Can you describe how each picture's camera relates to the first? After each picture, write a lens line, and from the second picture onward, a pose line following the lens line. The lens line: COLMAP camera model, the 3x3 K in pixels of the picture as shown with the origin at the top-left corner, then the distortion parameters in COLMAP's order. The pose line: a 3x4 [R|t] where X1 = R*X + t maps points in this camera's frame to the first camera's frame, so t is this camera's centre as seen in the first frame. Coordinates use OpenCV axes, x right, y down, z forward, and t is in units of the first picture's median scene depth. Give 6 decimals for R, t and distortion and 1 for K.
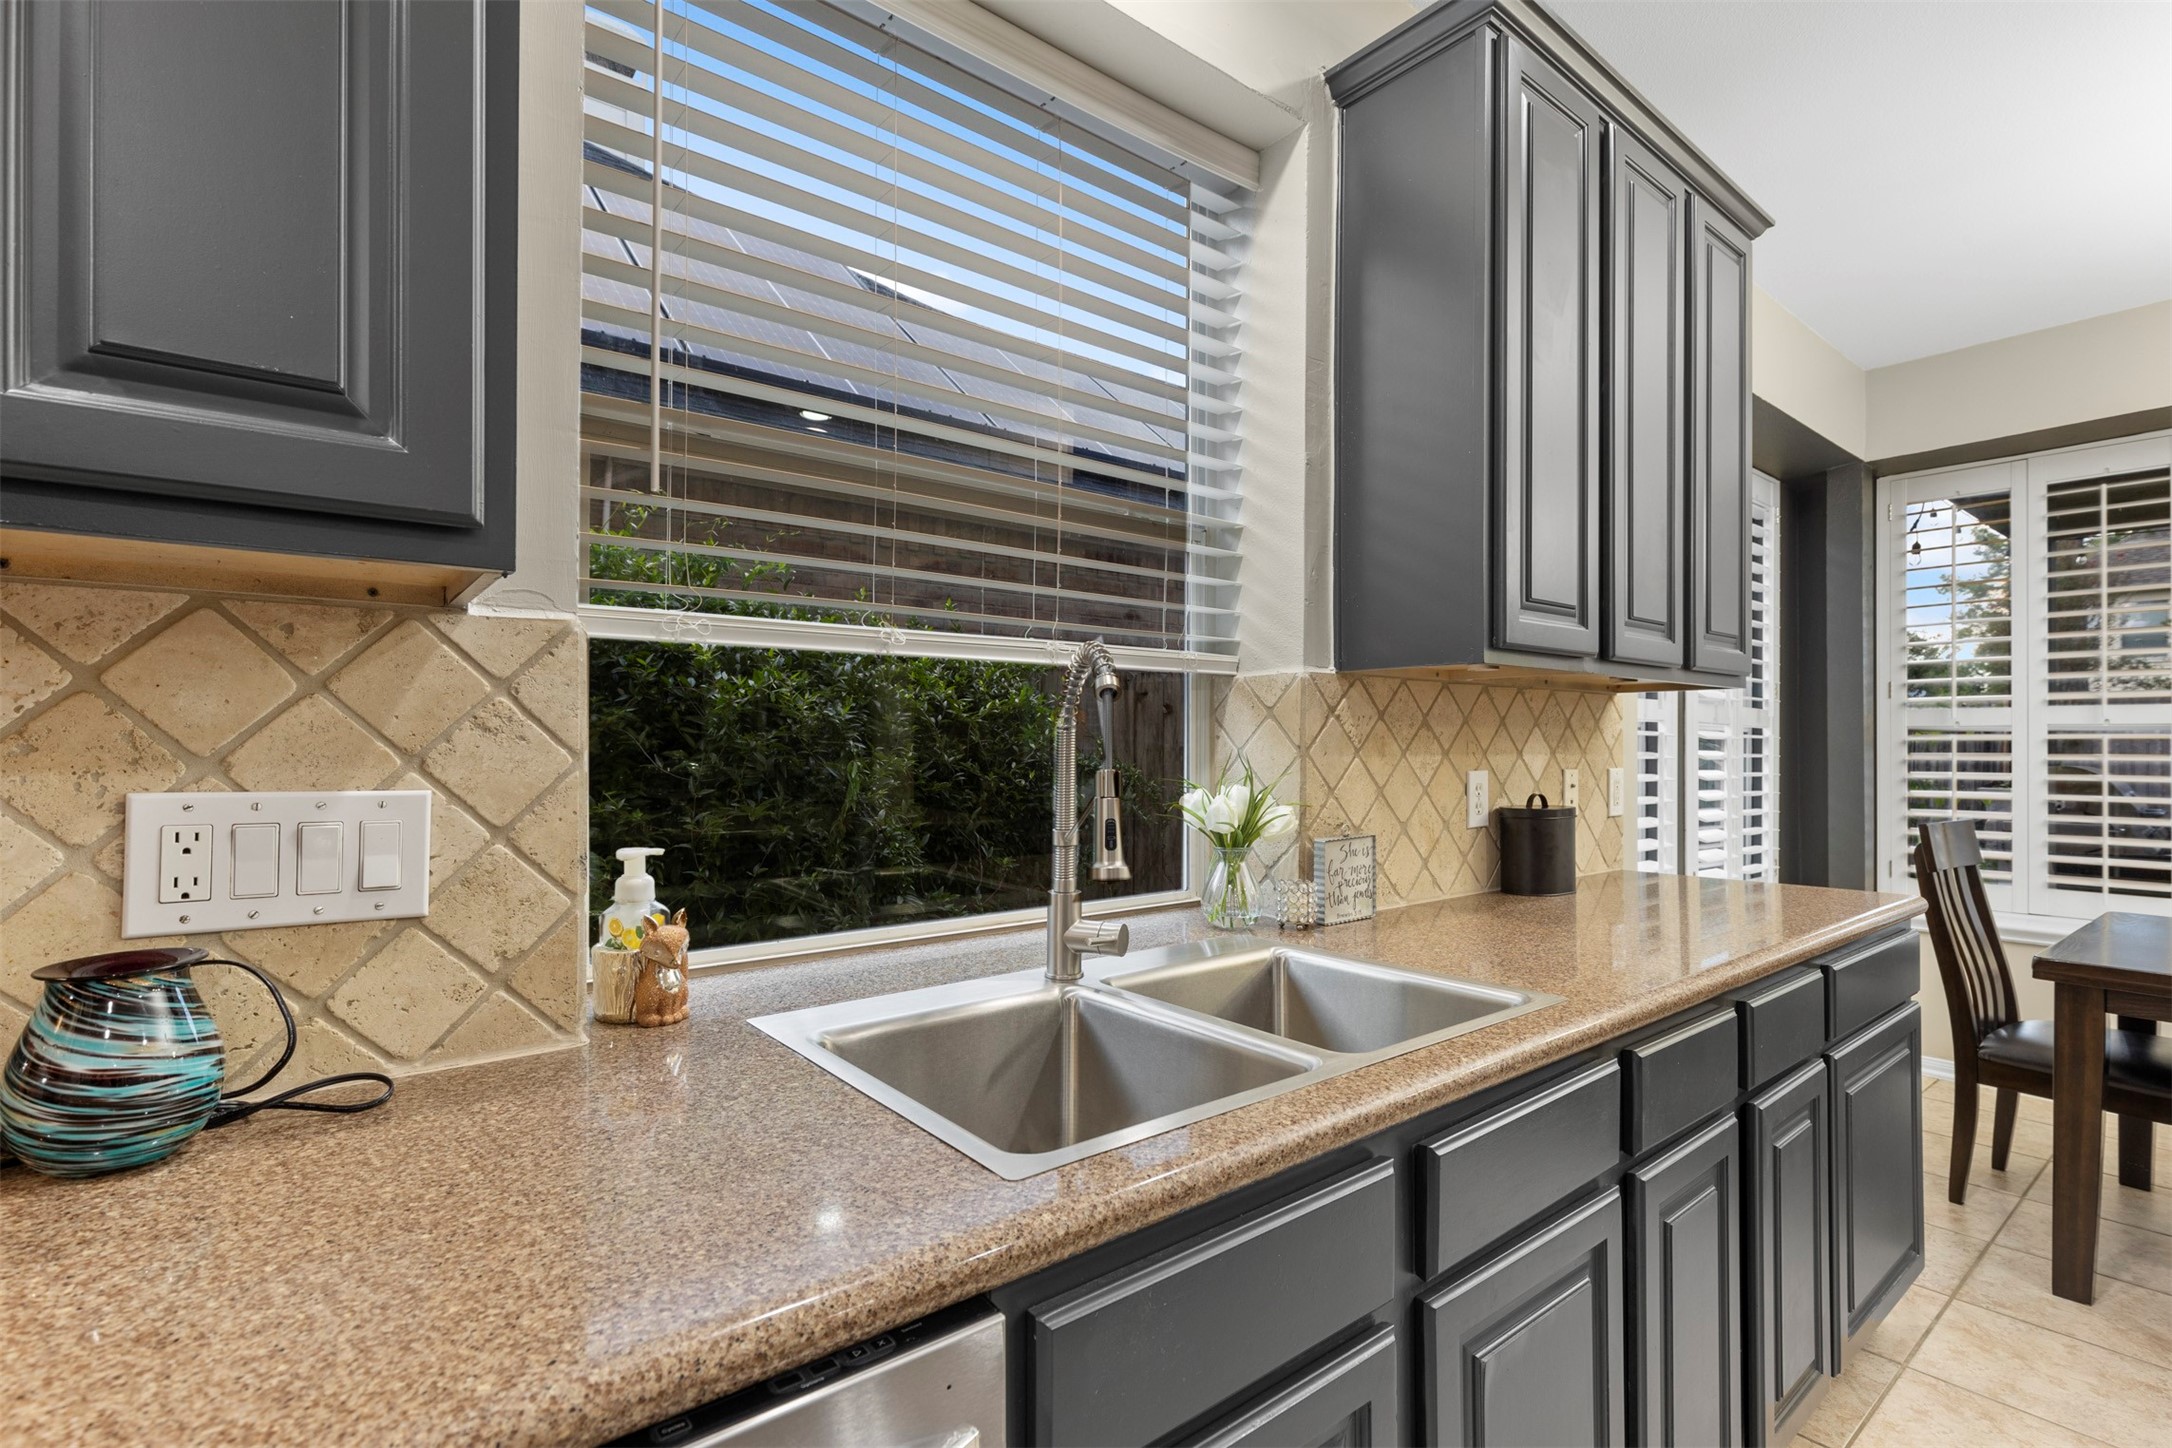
lens RADIAL K [[1008.6, 0, 1095.1], [0, 1008.6, 738.2], [0, 0, 1]] dist [0.000363, -0.000222]
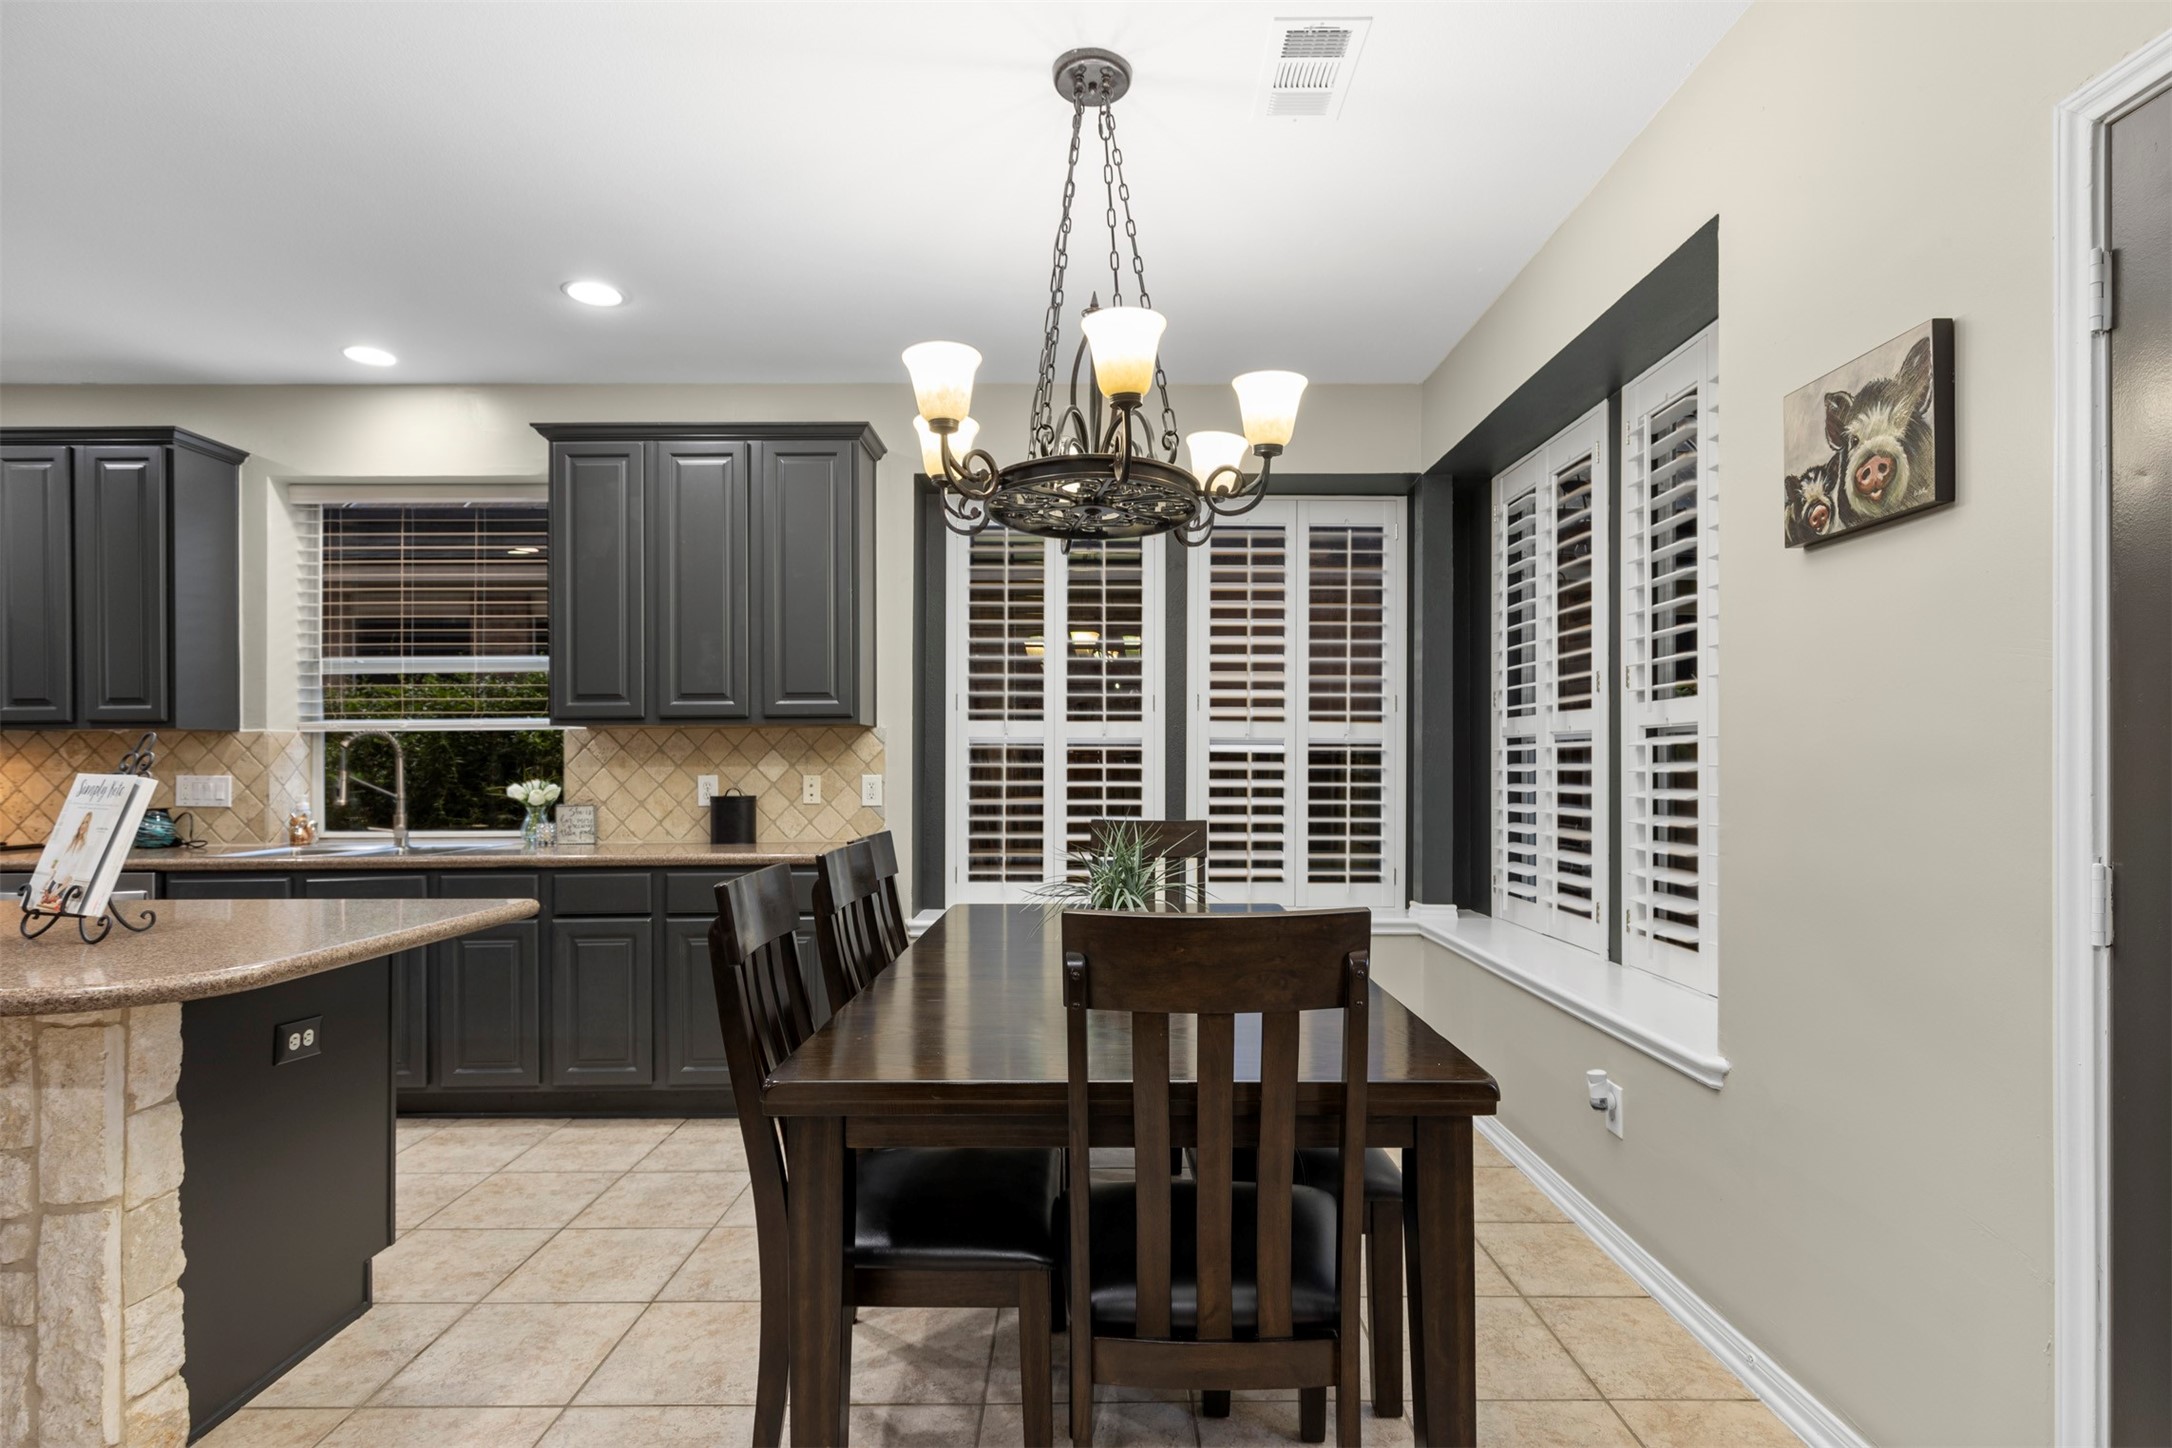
lens RADIAL K [[1083.2, 0, 1095.3], [0, 1083.2, 753.3], [0, 0, 1]] dist [-0.000385, 0.001484]
pose [[0.776592, -0.012994, -0.629870, 2.363628], [0.011343, 0.999914, -0.006643, 0.014381], [0.629902, -0.001985, 0.776672, -0.092658]]
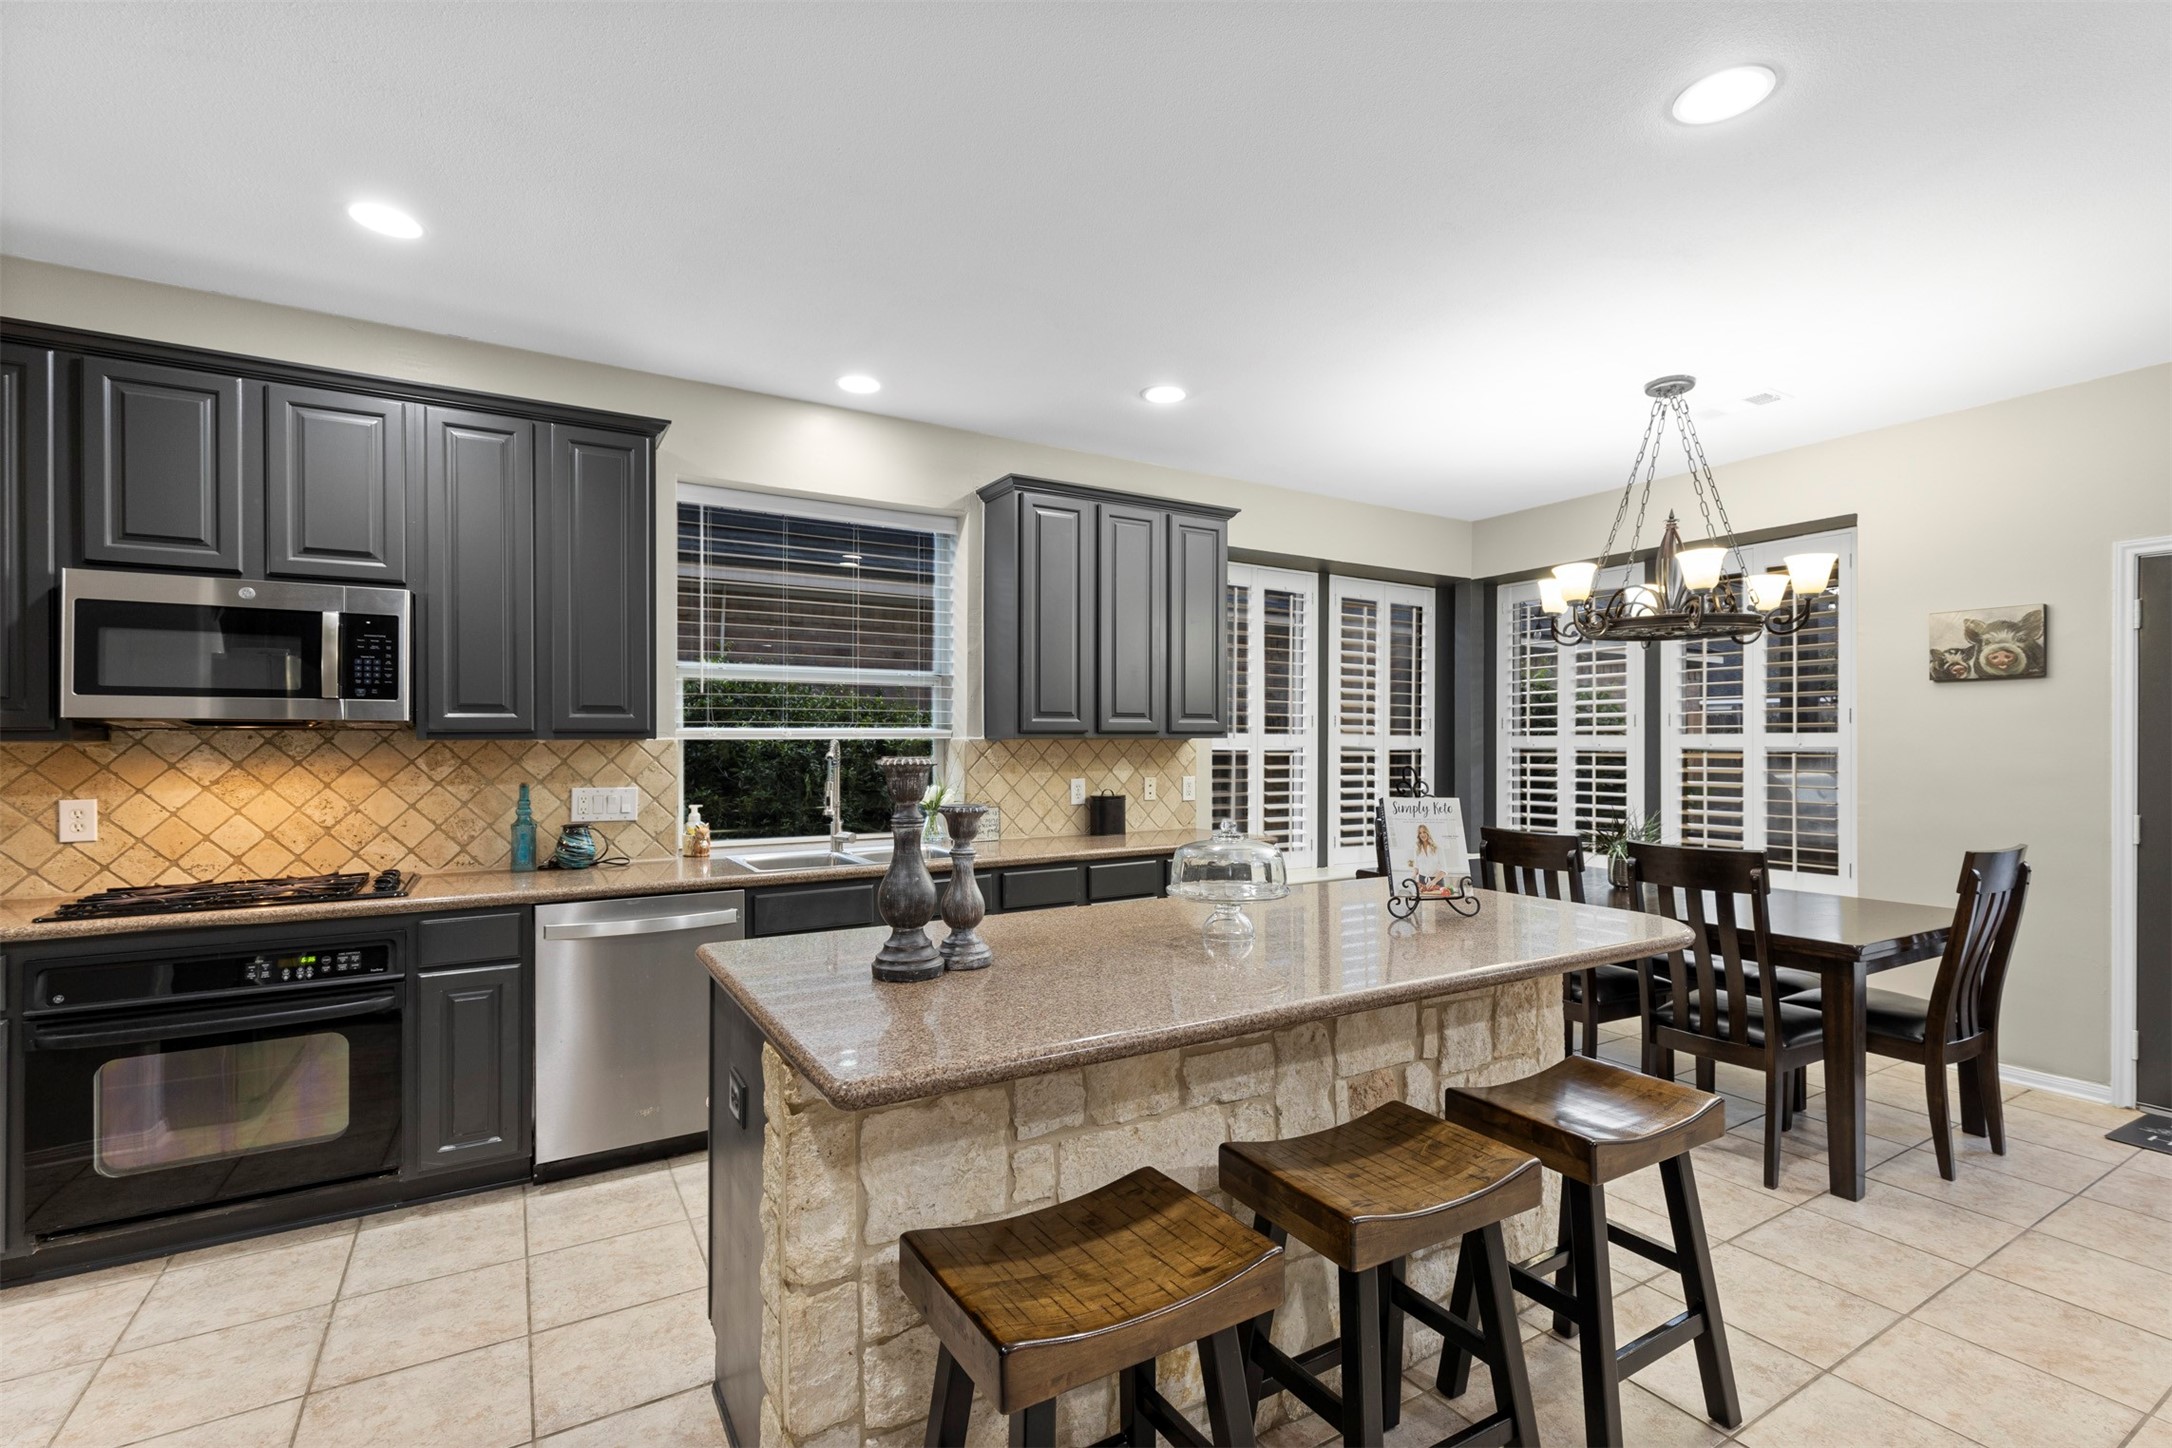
lens RADIAL K [[983.1, 0, 1095.8], [0, 983.1, 739.8], [0, 0, 1]] dist [0.007694, -0.000231]
pose [[0.990755, -0.004327, -0.135595, 0.772593], [0.005009, 0.999976, 0.004693, -0.067977], [0.135571, -0.005329, 0.990753, -1.212348]]
